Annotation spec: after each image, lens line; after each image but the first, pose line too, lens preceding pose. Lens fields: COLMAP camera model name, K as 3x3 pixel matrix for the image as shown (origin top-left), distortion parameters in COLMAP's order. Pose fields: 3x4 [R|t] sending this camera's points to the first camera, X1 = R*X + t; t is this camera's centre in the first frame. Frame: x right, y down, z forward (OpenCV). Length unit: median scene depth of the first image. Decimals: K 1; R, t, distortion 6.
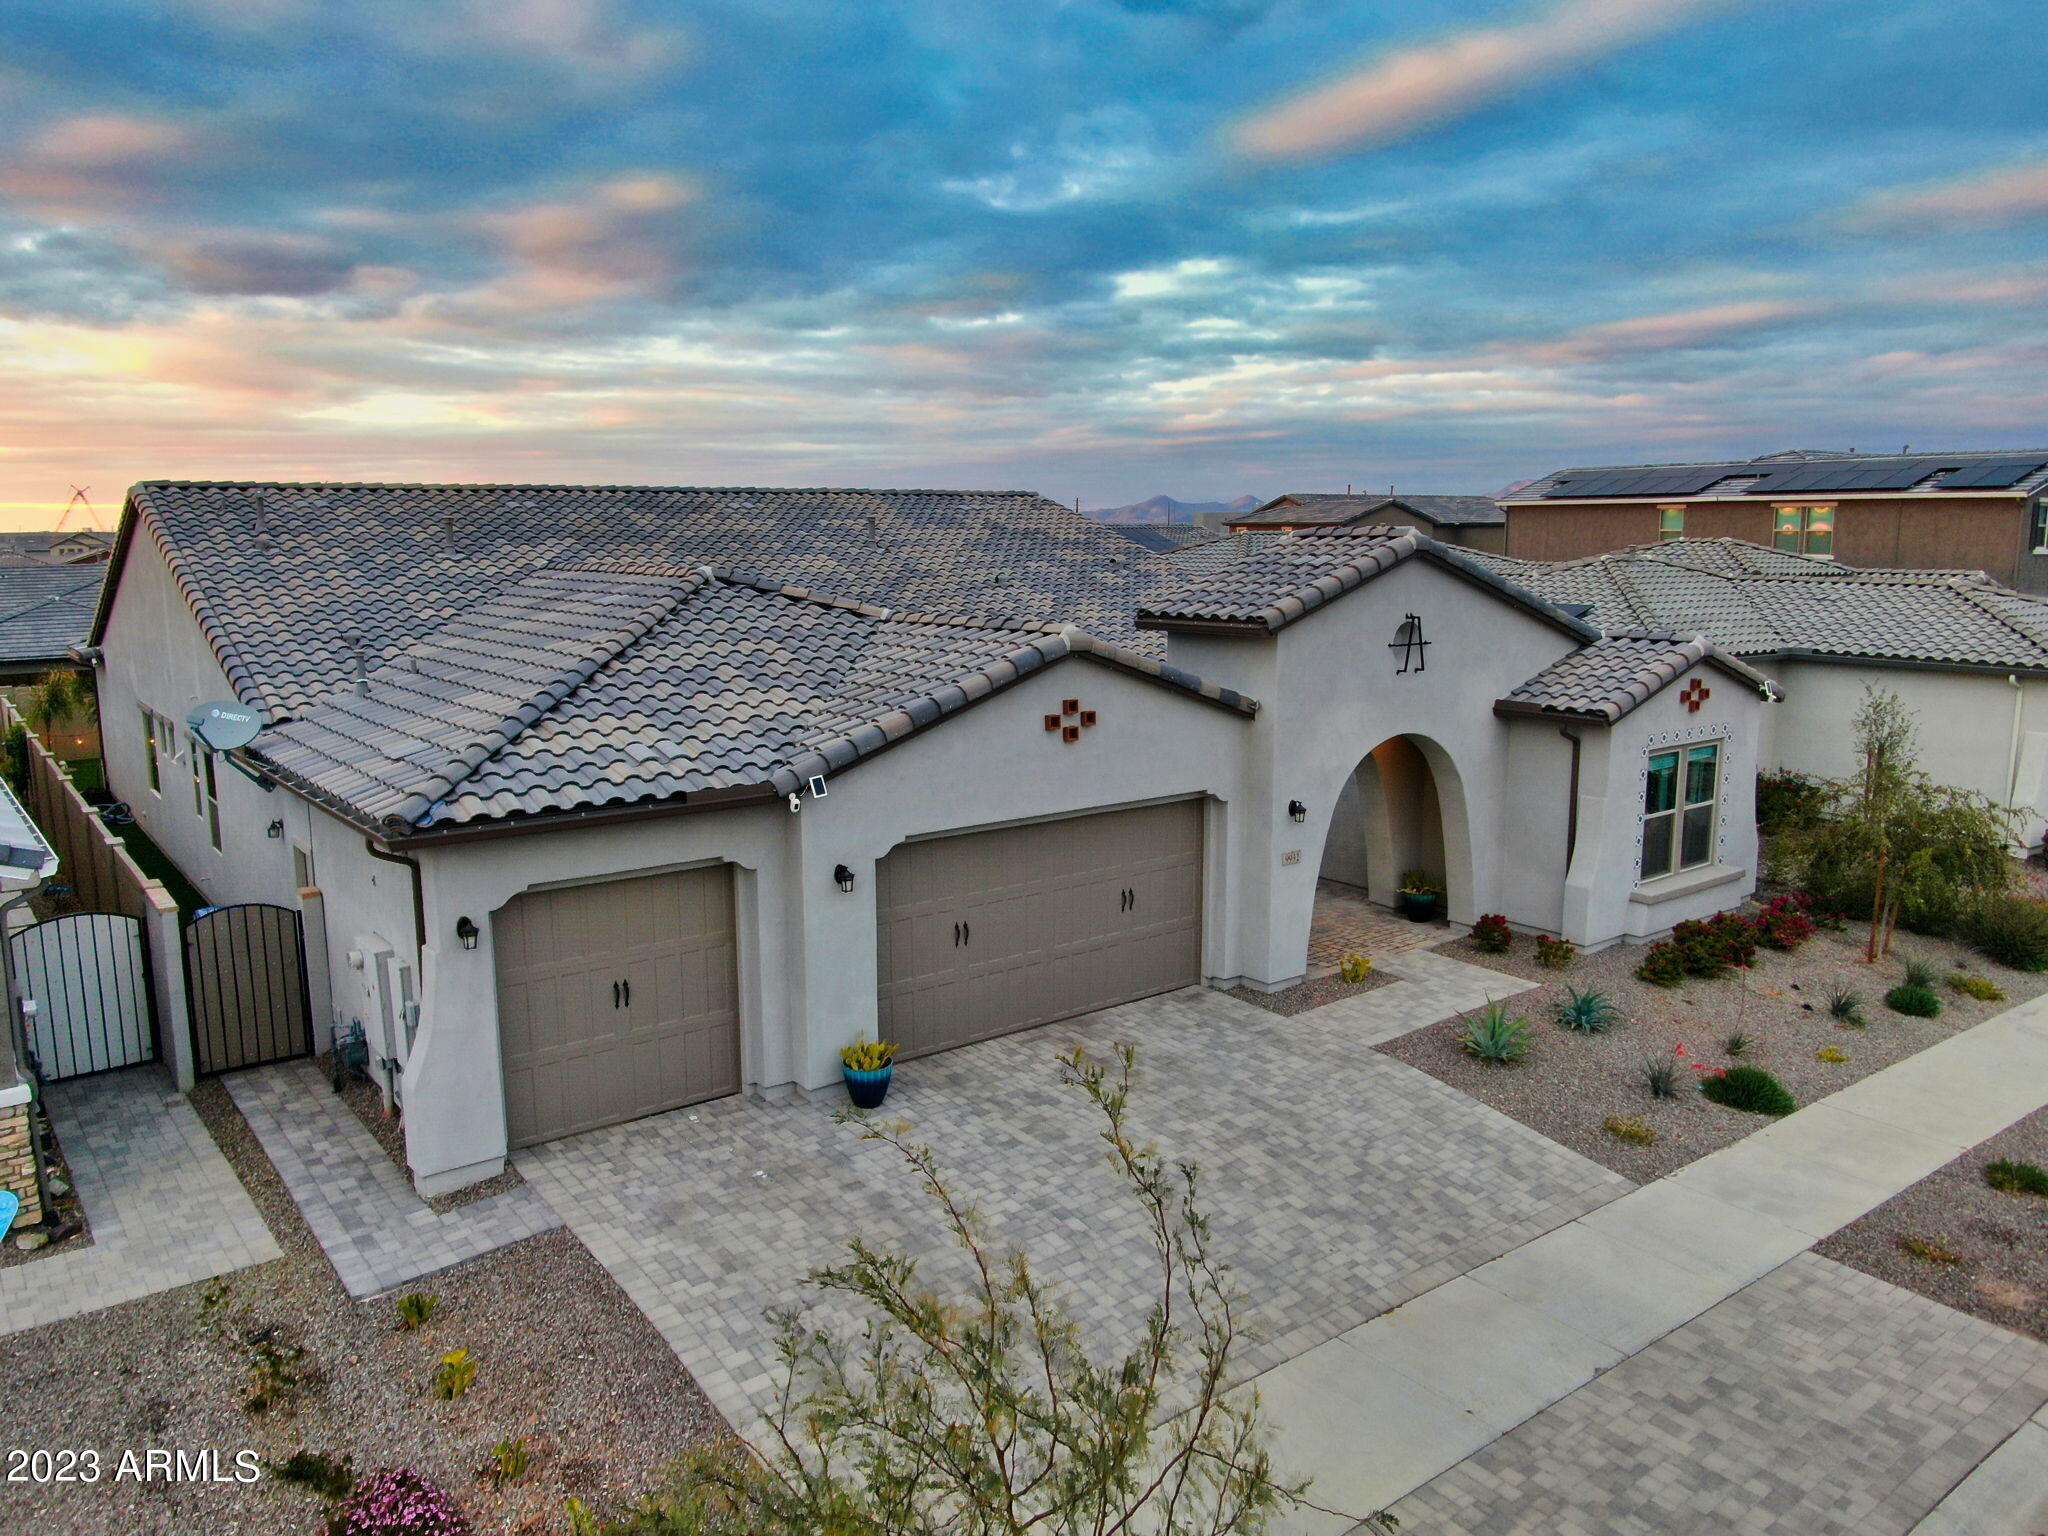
lens RADIAL K [[1468.6, 0, 1032.6], [0, 1468.6, 820.2], [0, 0, 1]] dist [-0.017721, 0.000400]
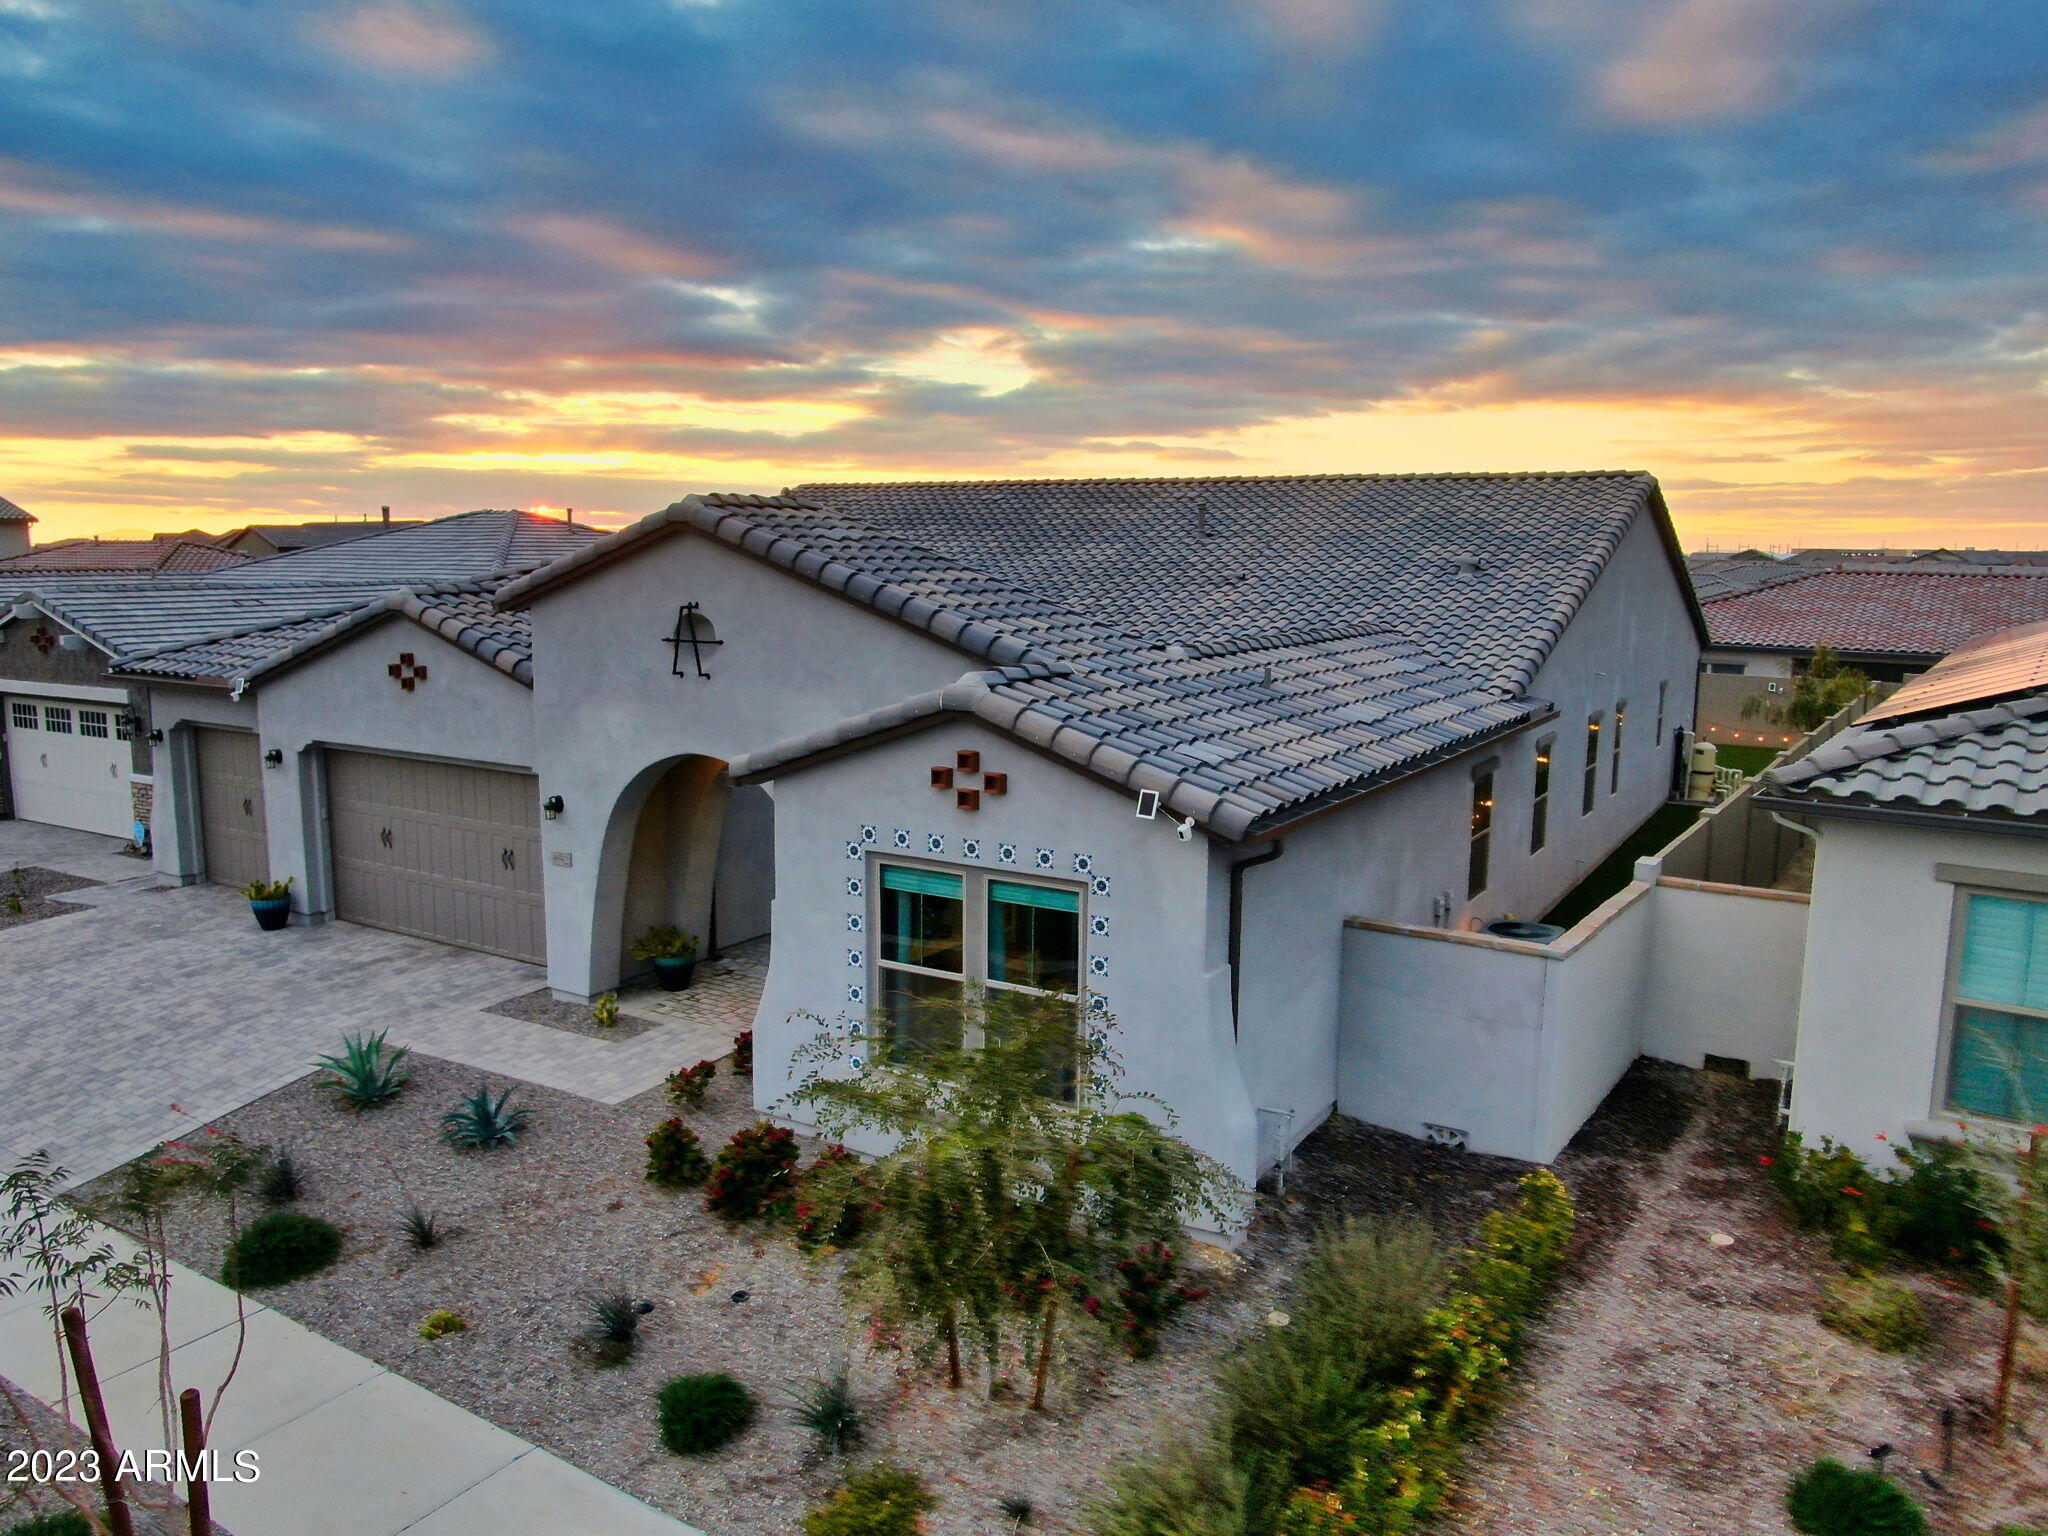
lens RADIAL K [[1468.6, 0, 1032.6], [0, 1468.6, 820.2], [0, 0, 1]] dist [-0.017721, 0.000400]
pose [[0.351086, 0.179496, -0.918978, 1.328108], [-0.190931, 0.974557, 0.117408, -0.191519], [0.916670, 0.134241, 0.376424, 1.103537]]
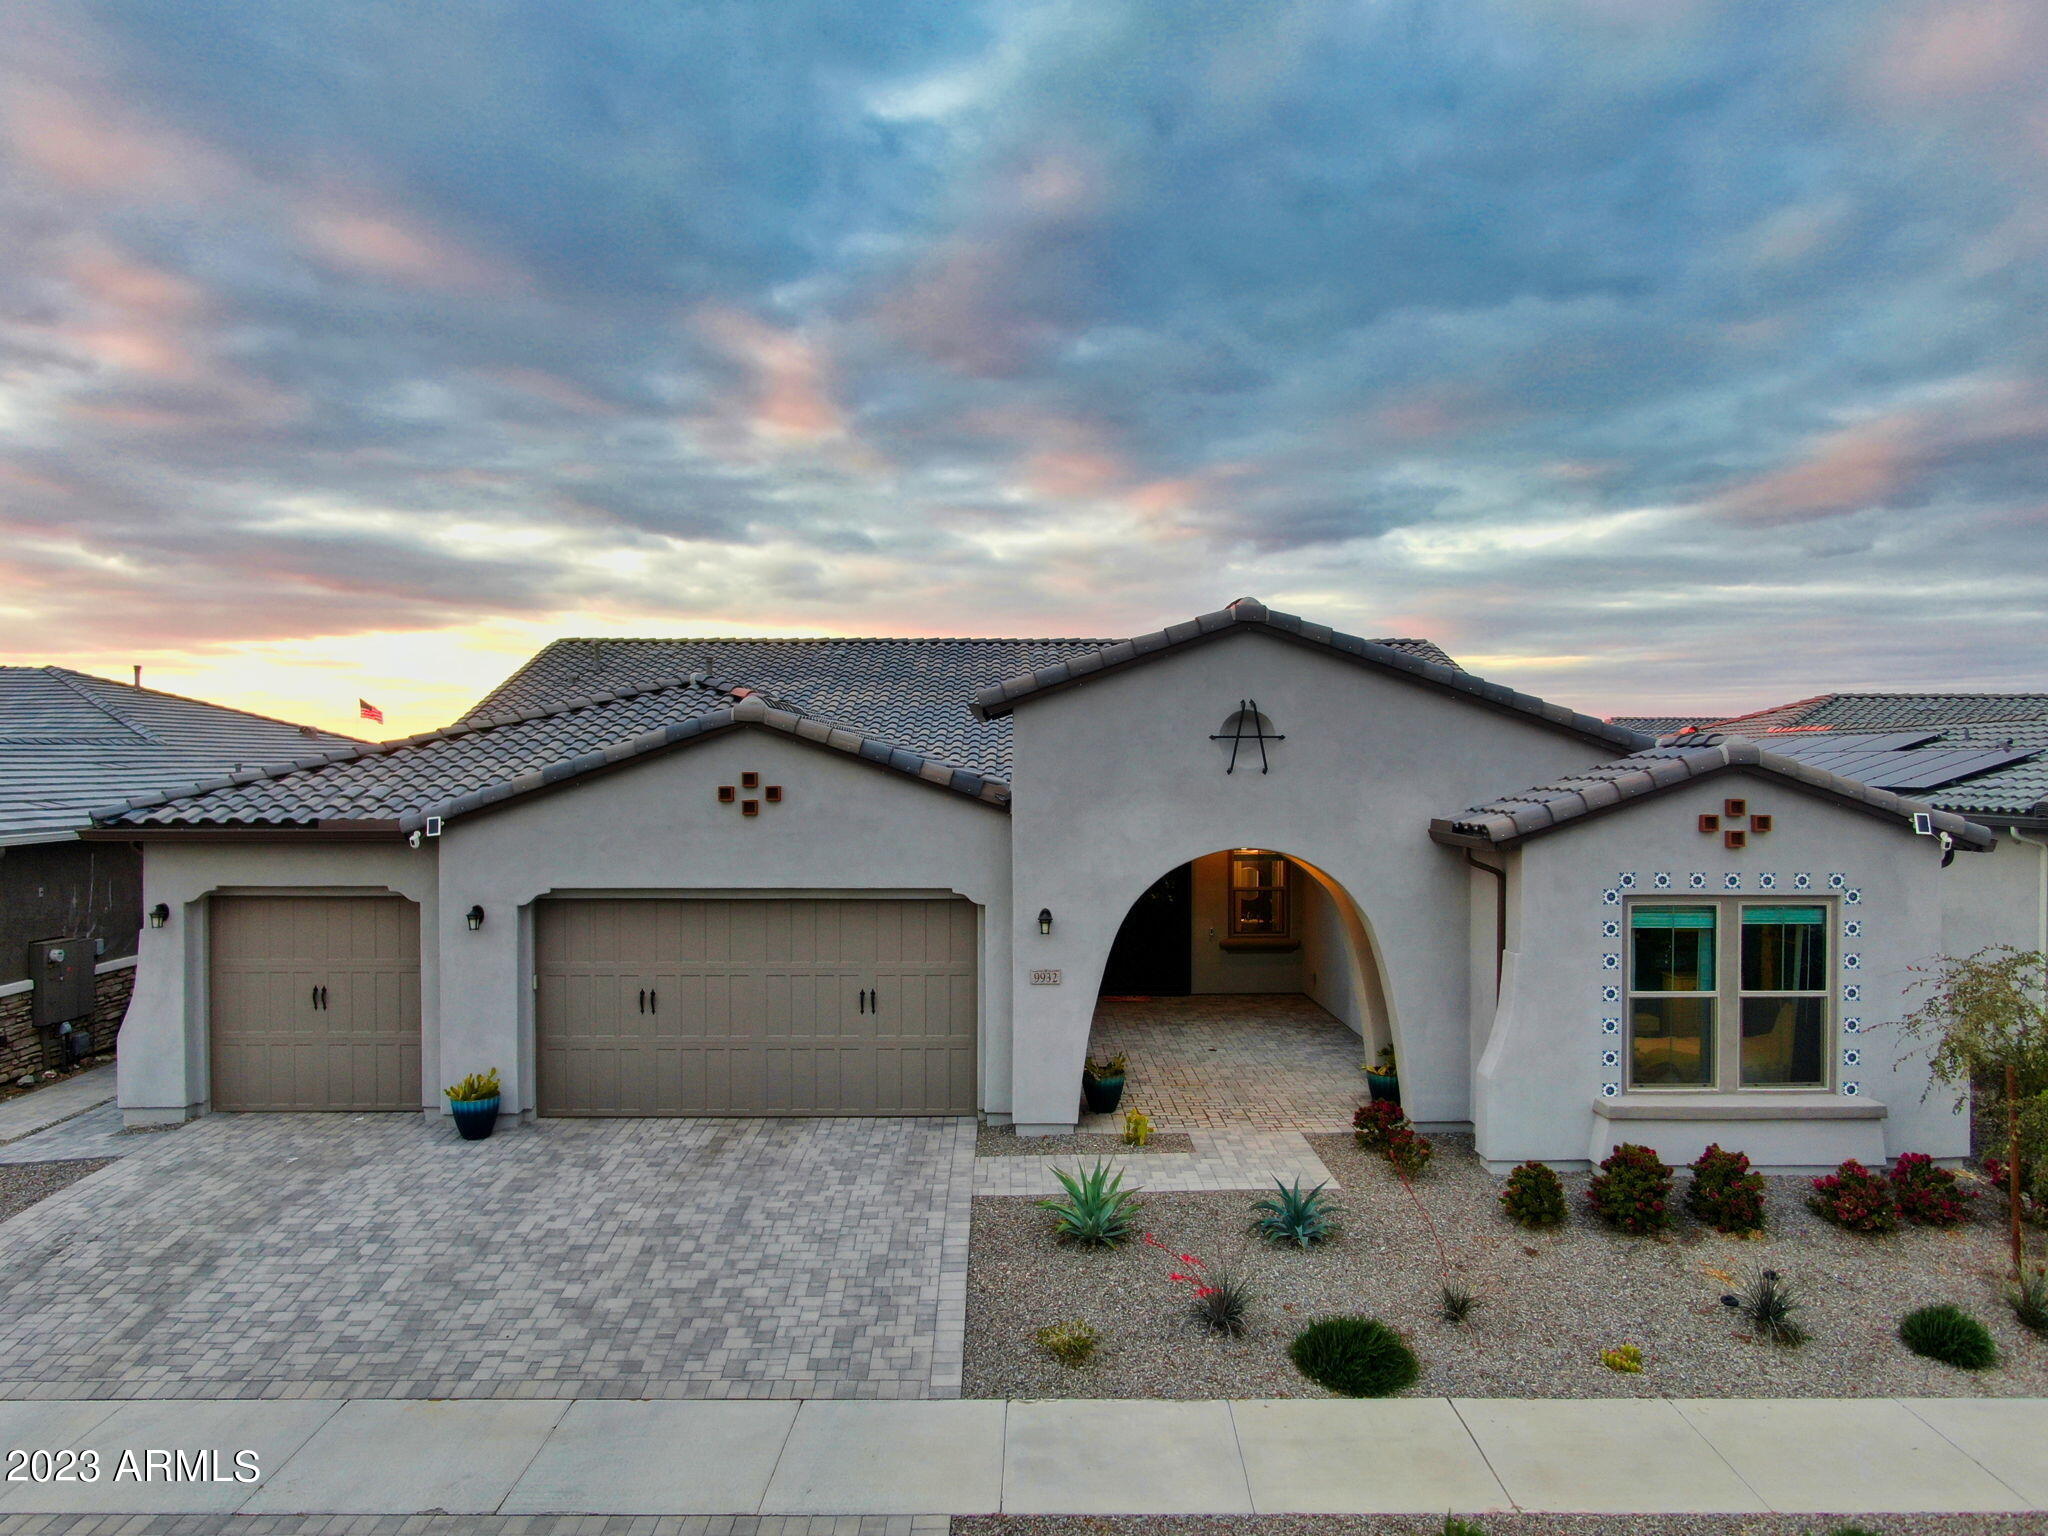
lens RADIAL K [[1483.8, 0, 1028.9], [0, 1483.8, 794.7], [0, 0, 1]] dist [-0.008597, -0.008926]
pose [[0.796118, 0.018598, -0.604855, 0.823865], [-0.120660, 0.984336, -0.128547, 0.039991], [0.592990, 0.175321, 0.785892, 0.355486]]
